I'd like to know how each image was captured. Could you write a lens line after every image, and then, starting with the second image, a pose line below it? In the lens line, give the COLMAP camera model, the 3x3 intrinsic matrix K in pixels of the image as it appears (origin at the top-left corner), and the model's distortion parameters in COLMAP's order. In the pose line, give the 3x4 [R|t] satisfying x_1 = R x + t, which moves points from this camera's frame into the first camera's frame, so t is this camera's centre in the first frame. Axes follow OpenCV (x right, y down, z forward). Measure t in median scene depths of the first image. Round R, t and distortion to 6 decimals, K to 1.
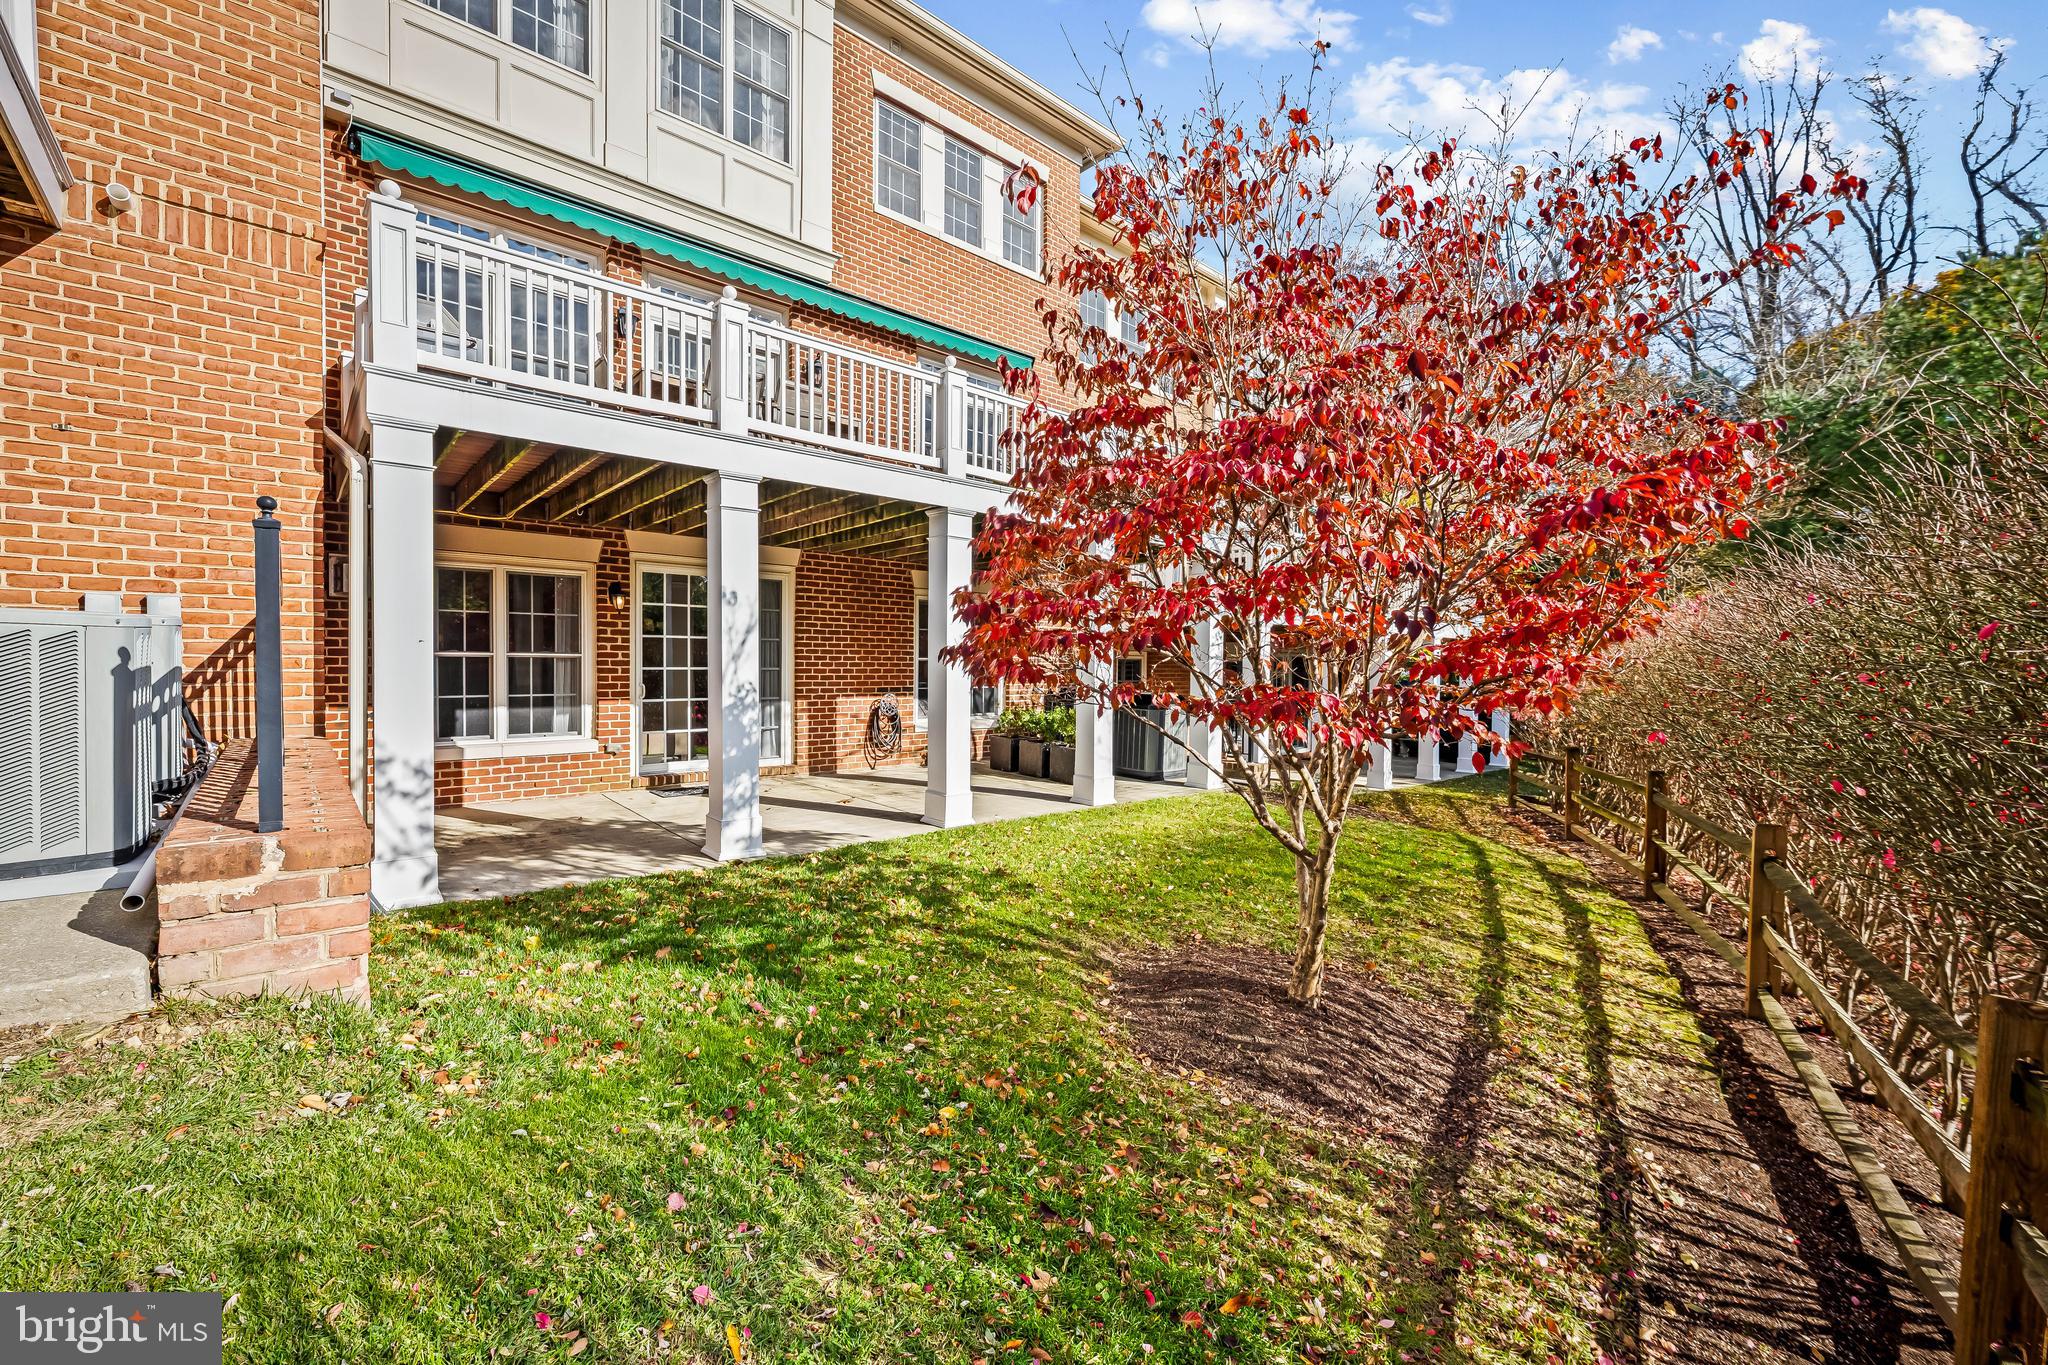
lens RADIAL K [[832.9, 0, 1031.1], [0, 832.9, 676.0], [0, 0, 1]] dist [-0.003323, 0.000054]
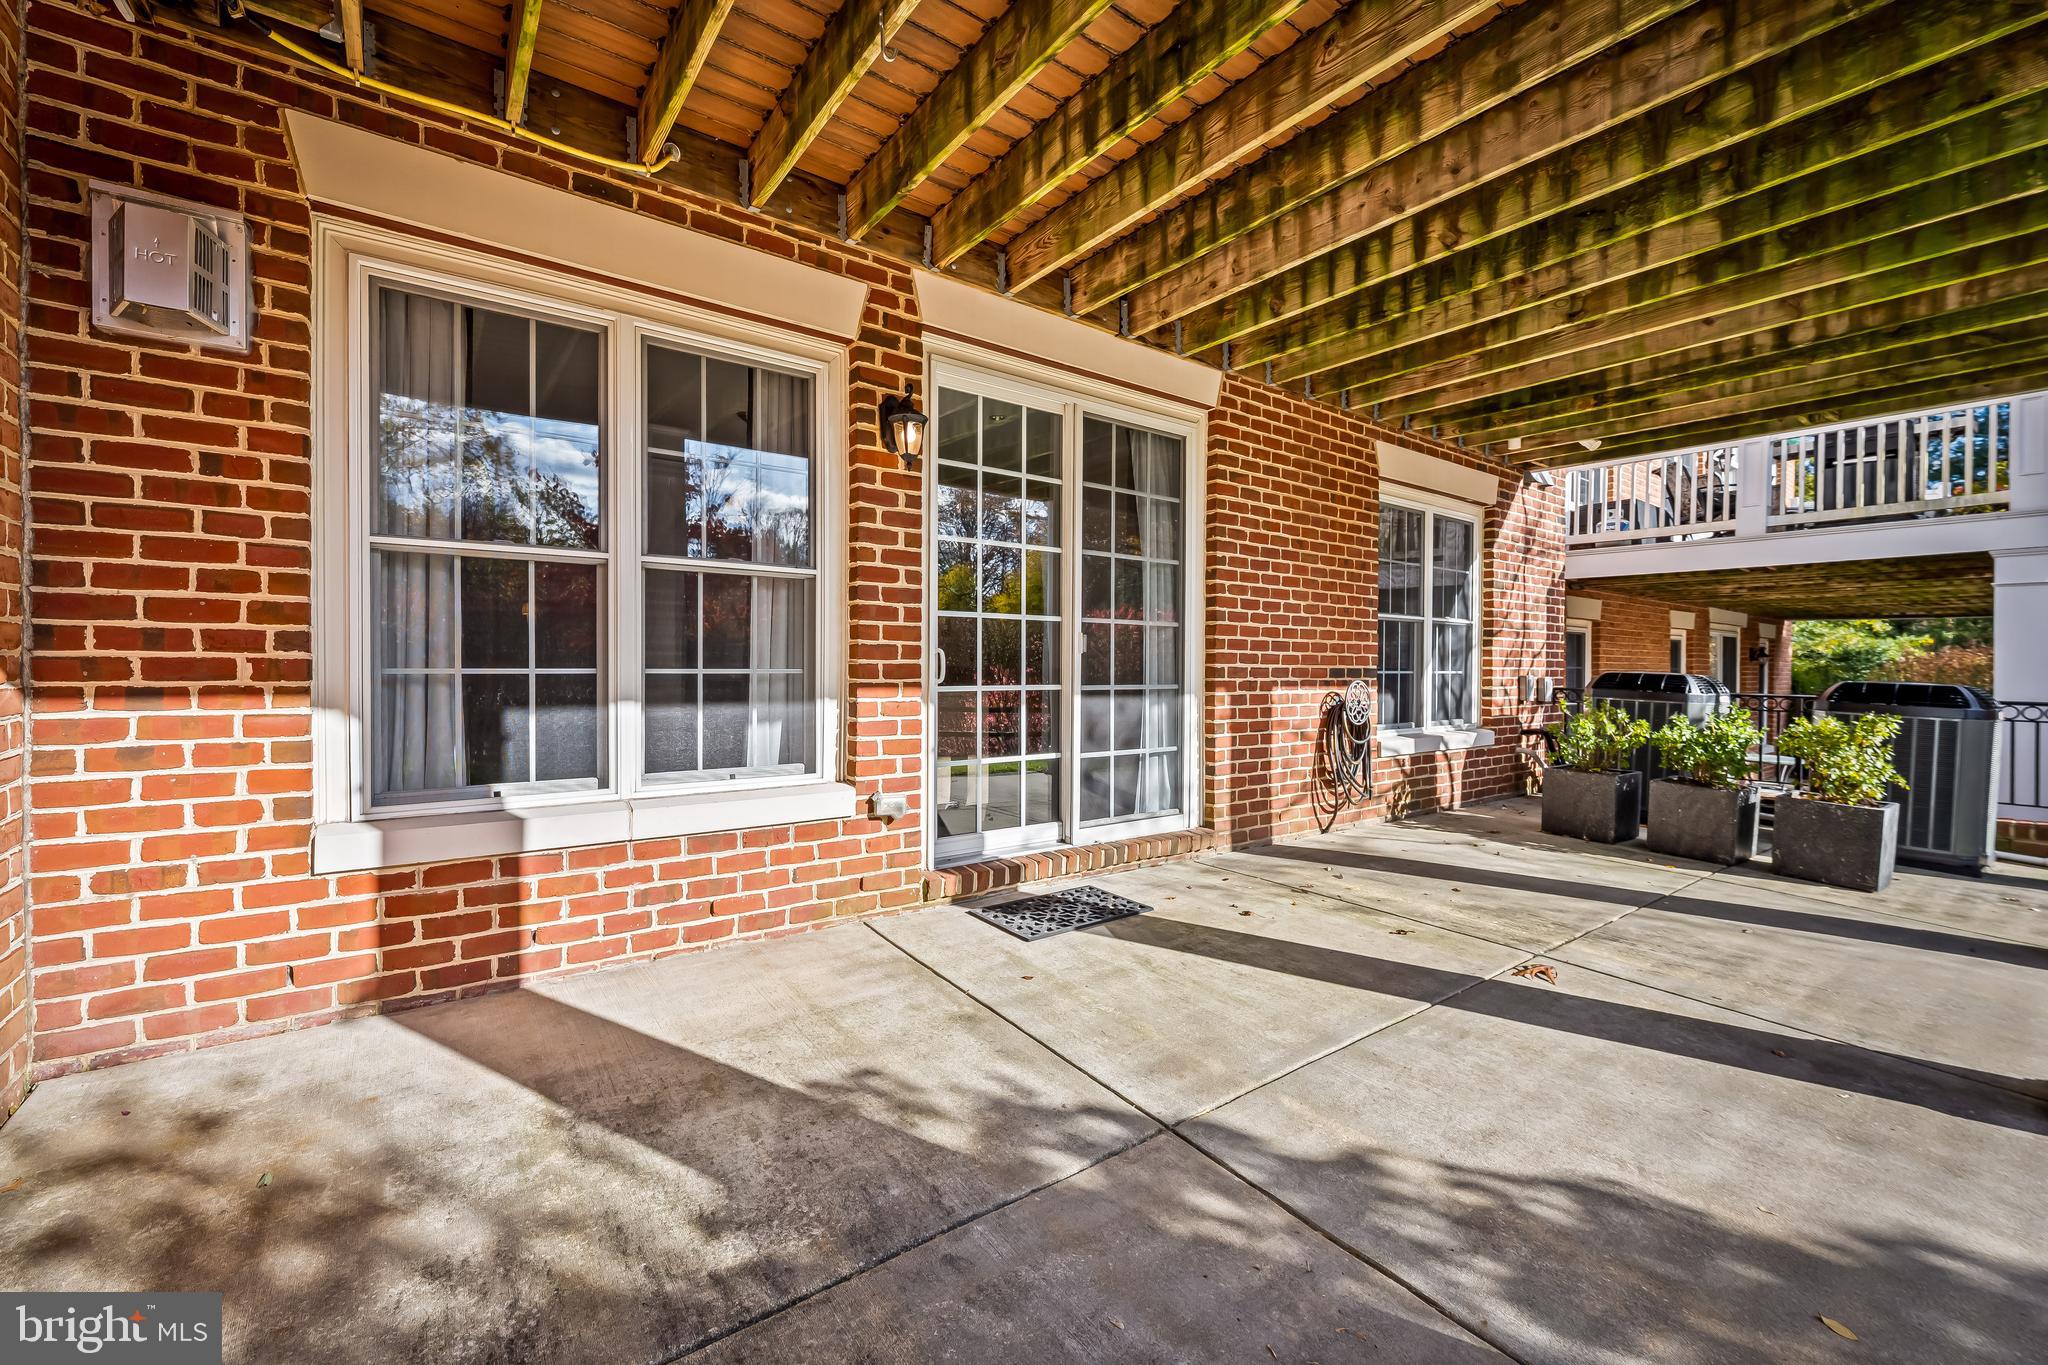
lens RADIAL K [[832.9, 0, 1025.1], [0, 832.9, 675.9], [0, 0, 1]] dist [-0.003323, 0.000054]
pose [[0.994928, 0.007200, -0.100336, -0.396974], [-0.006770, 0.999966, 0.004628, 0.021590], [0.100366, -0.003926, 0.994943, 0.608519]]
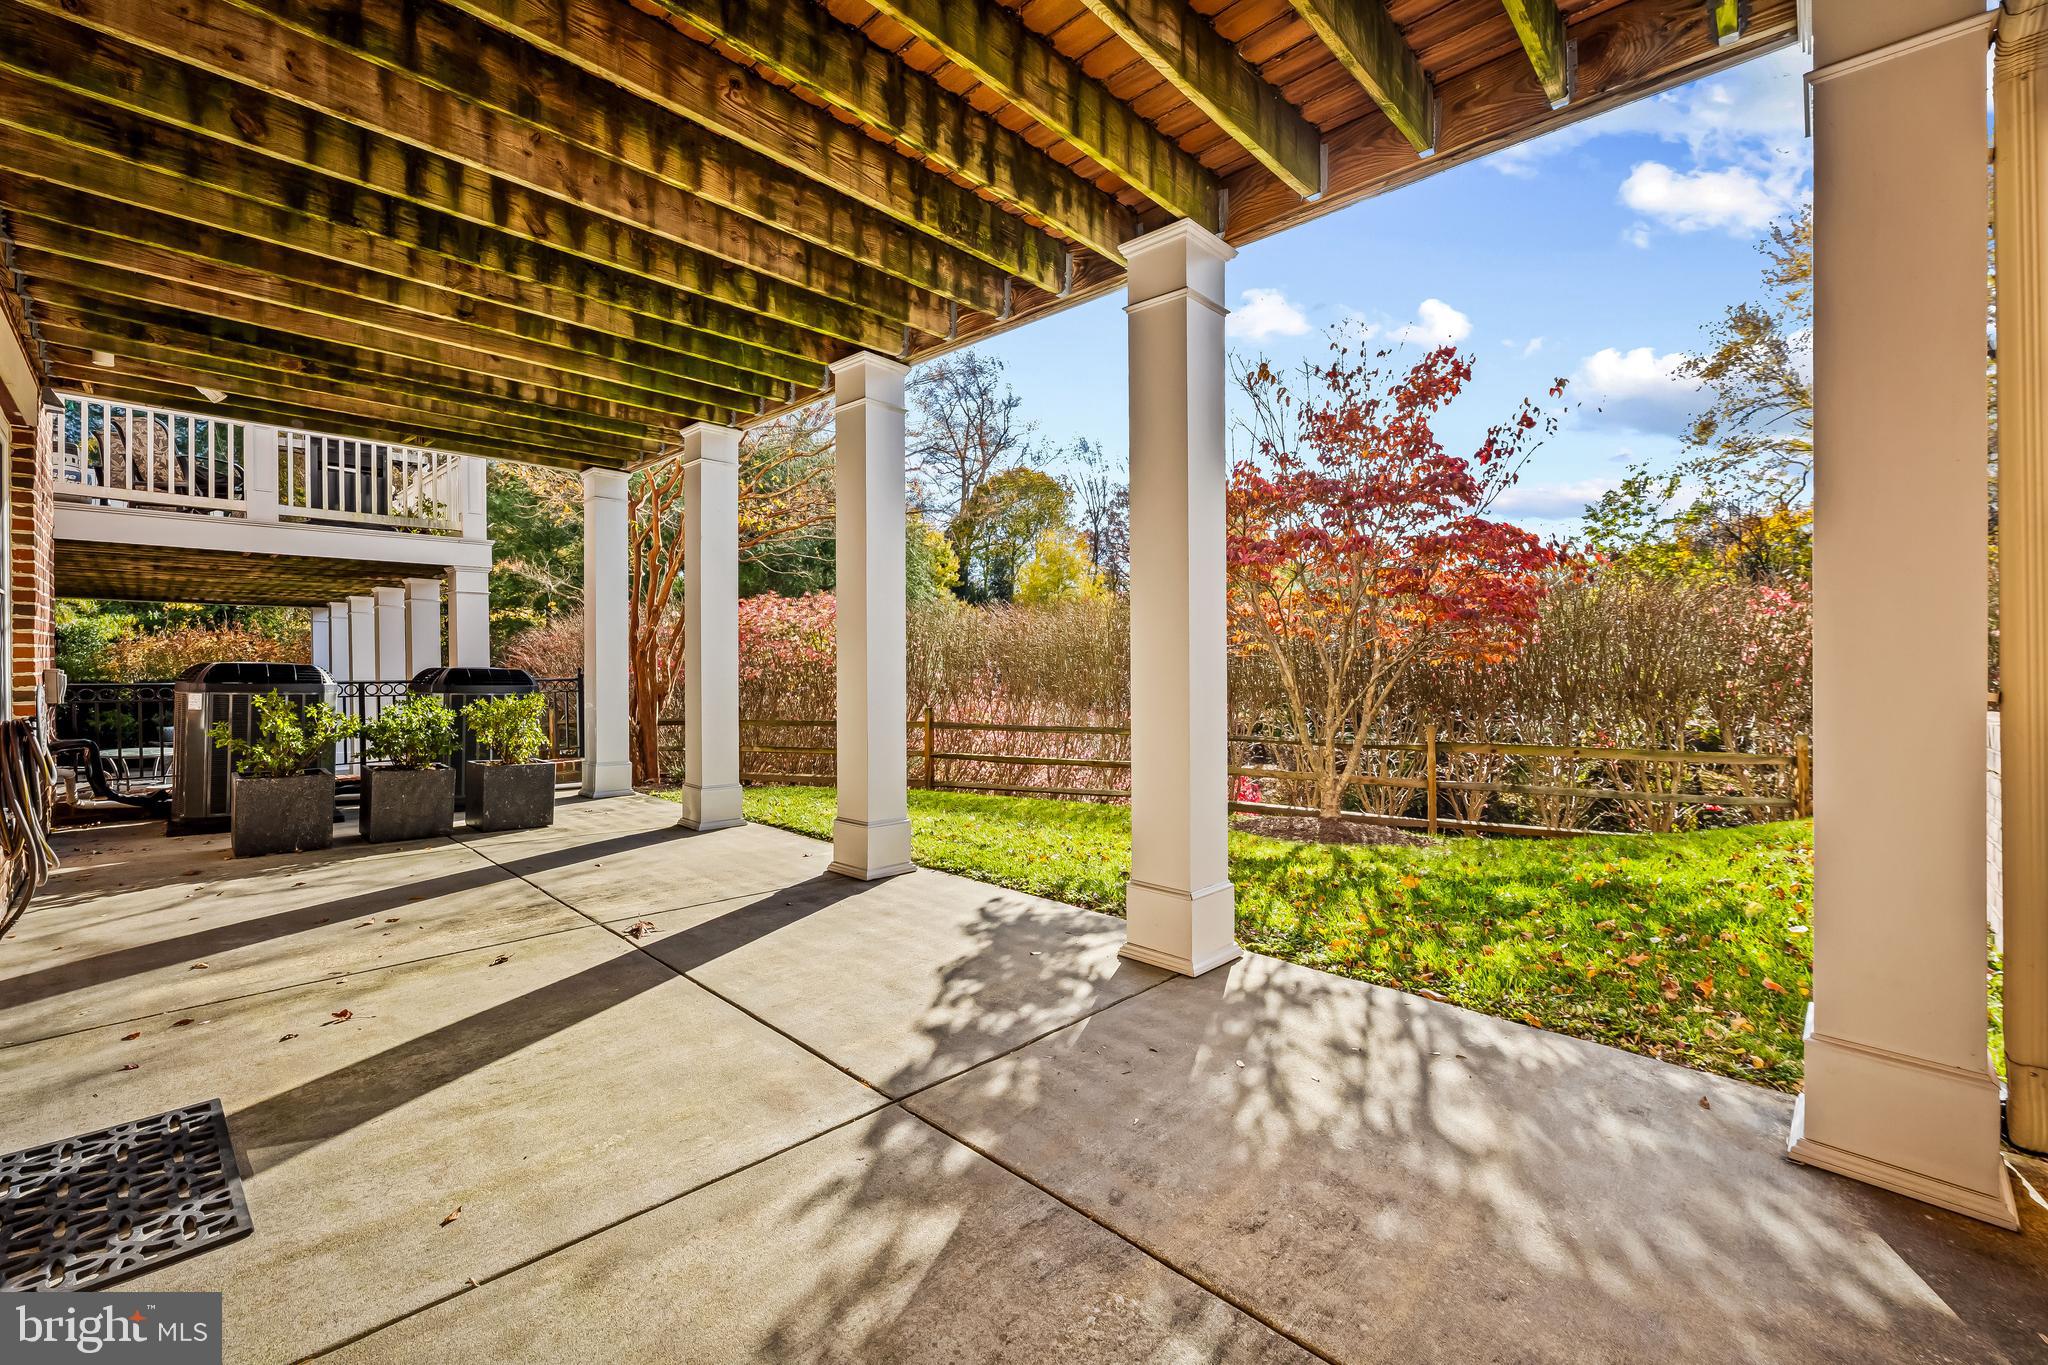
lens RADIAL K [[832.9, 0, 1029.0], [0, 832.9, 651.0], [0, 0, 1]] dist [-0.003323, 0.000054]
pose [[-0.078547, 0.001525, 0.996909, -0.633410], [0.004289, 0.999990, -0.001192, 0.012371], [-0.996901, 0.004182, -0.078553, 0.821191]]
